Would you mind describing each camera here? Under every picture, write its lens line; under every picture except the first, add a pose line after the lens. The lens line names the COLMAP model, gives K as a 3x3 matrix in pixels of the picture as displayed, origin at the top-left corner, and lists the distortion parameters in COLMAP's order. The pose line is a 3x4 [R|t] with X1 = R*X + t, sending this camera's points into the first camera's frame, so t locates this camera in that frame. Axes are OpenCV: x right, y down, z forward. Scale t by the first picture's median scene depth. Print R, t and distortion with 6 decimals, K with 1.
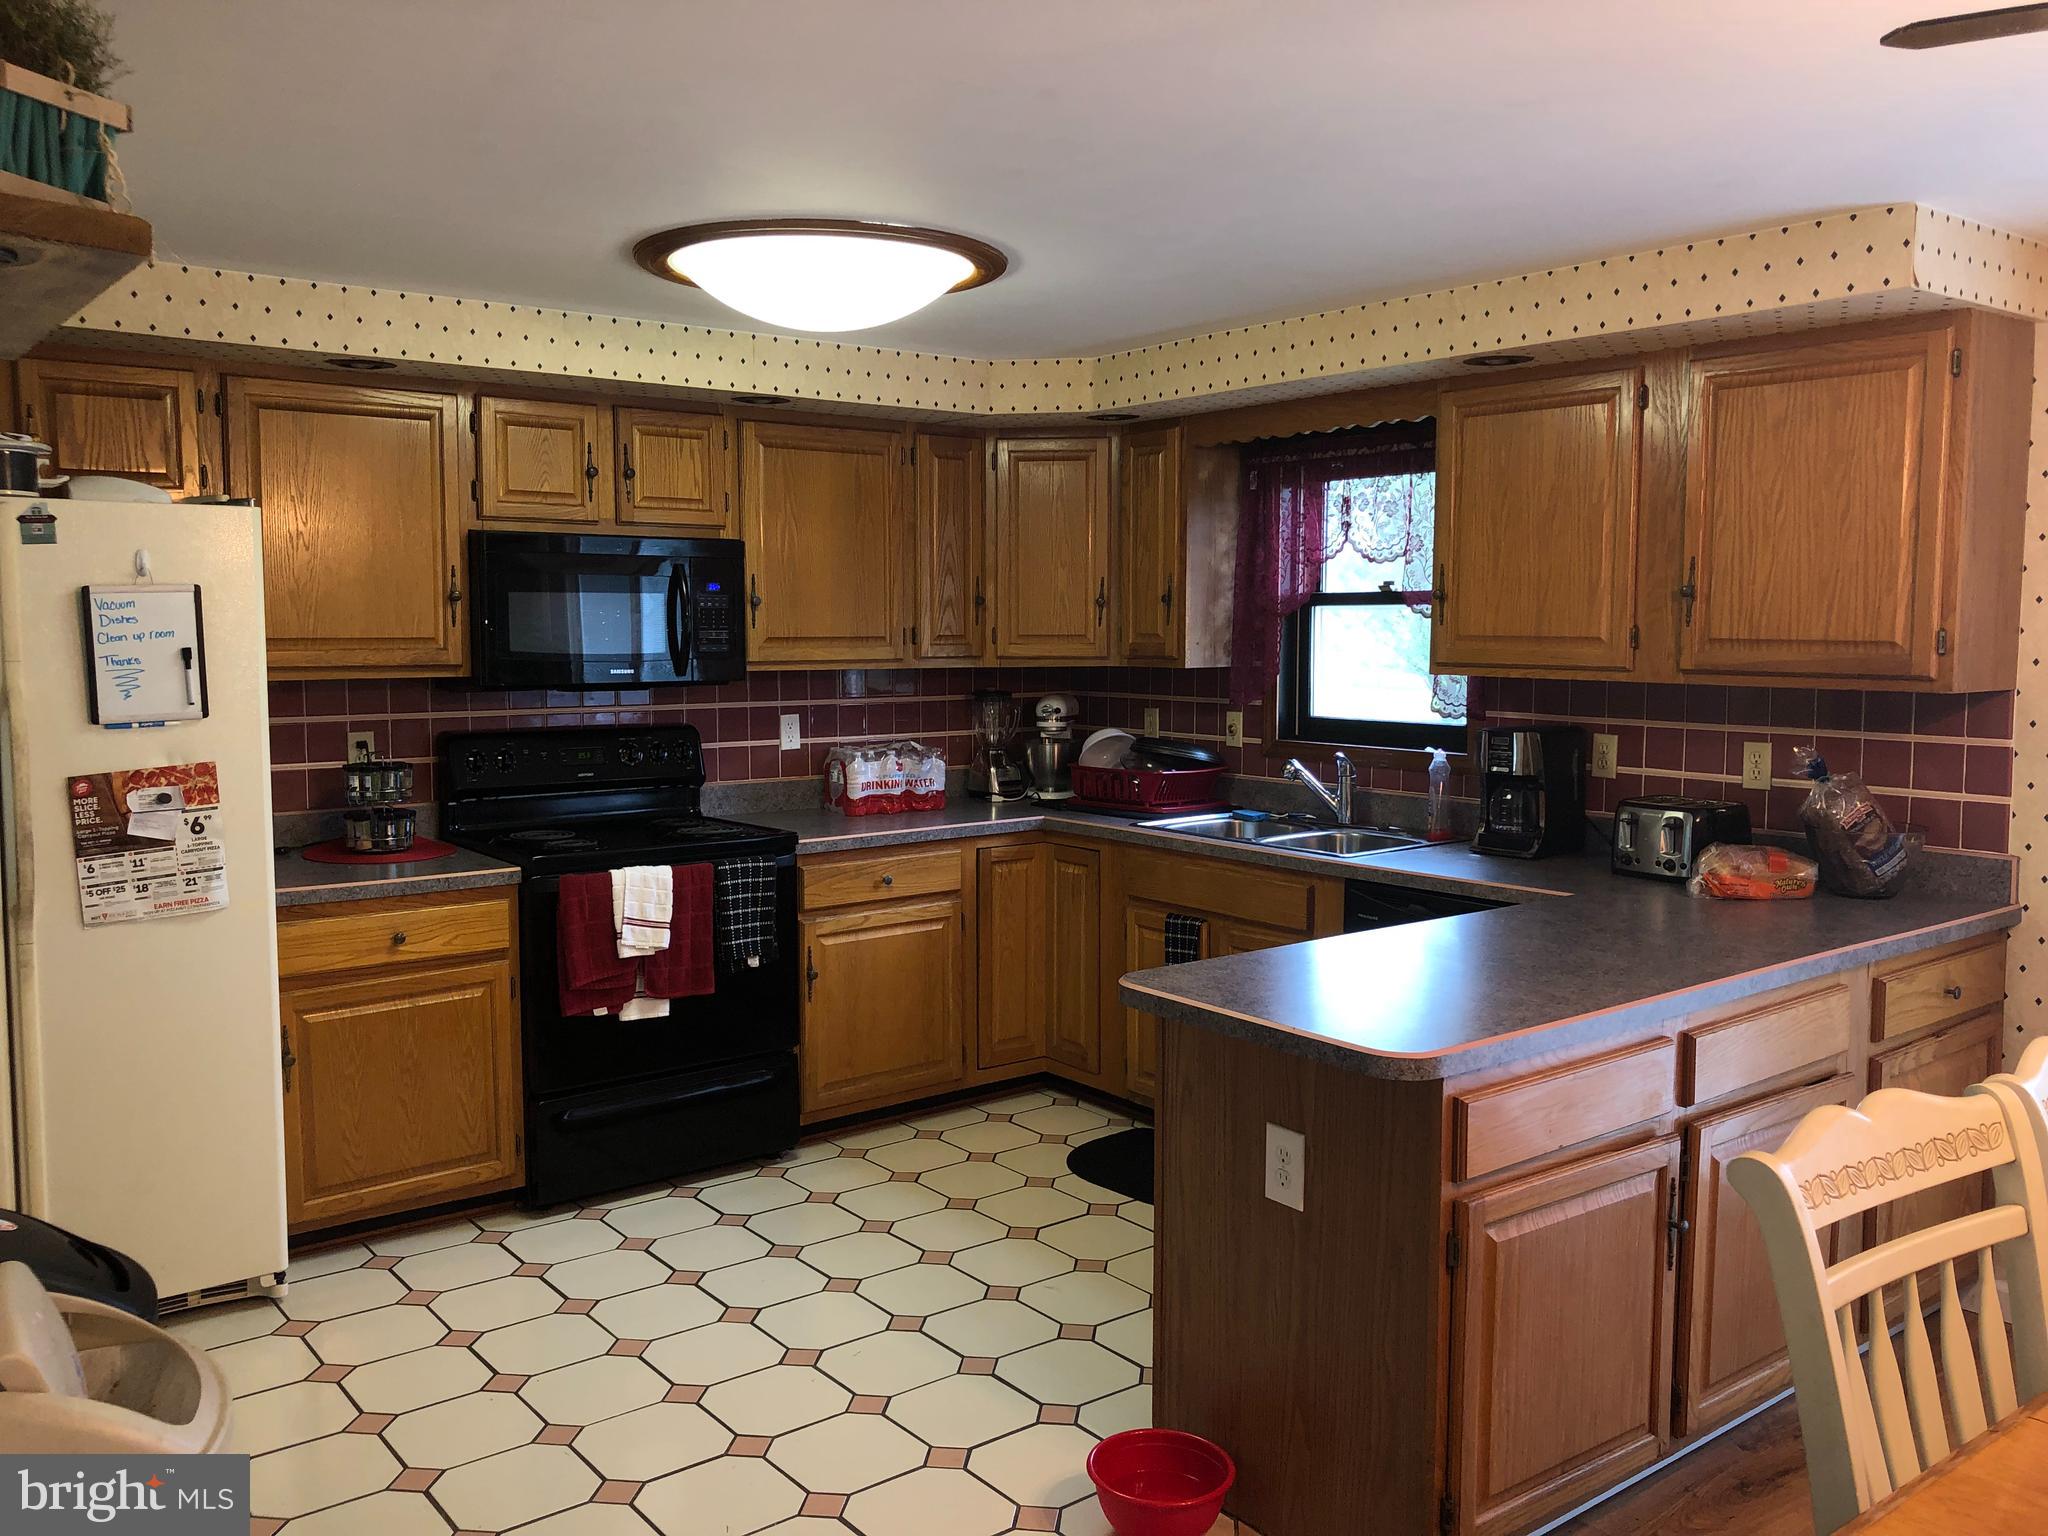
lens RADIAL K [[1671.8, 0, 1018.2], [0, 1671.8, 749.2], [0, 0, 1]] dist [0.061199, -0.010651]
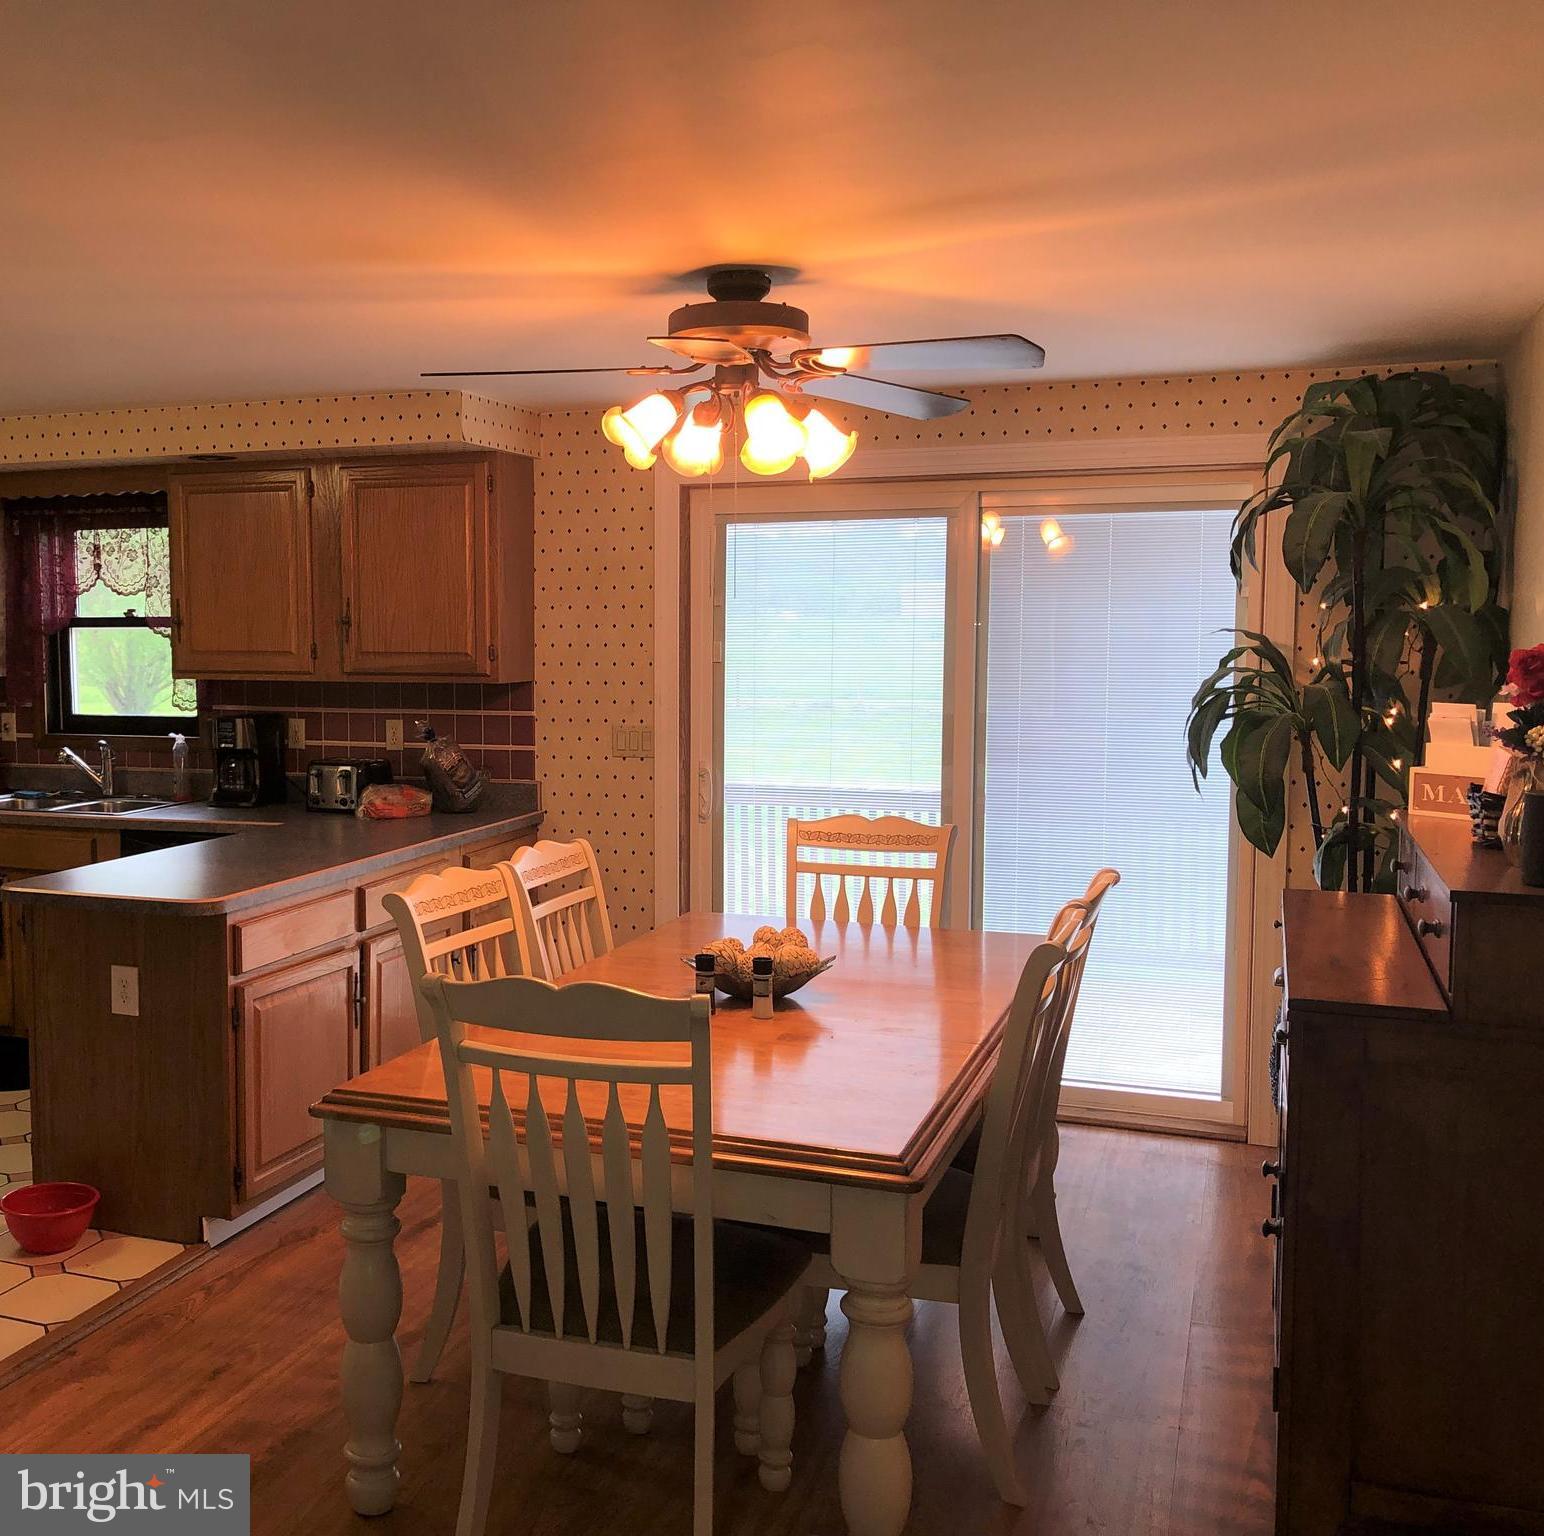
lens RADIAL K [[1717.3, 0, 769.5], [0, 1717.3, 762.8], [0, 0, 1]] dist [-0.044171, 0.000000]
pose [[0.812531, -0.046427, 0.581066, -0.190960], [0.046887, 0.998799, 0.014239, 0.030057], [-0.581029, 0.015675, 0.813732, -0.463052]]
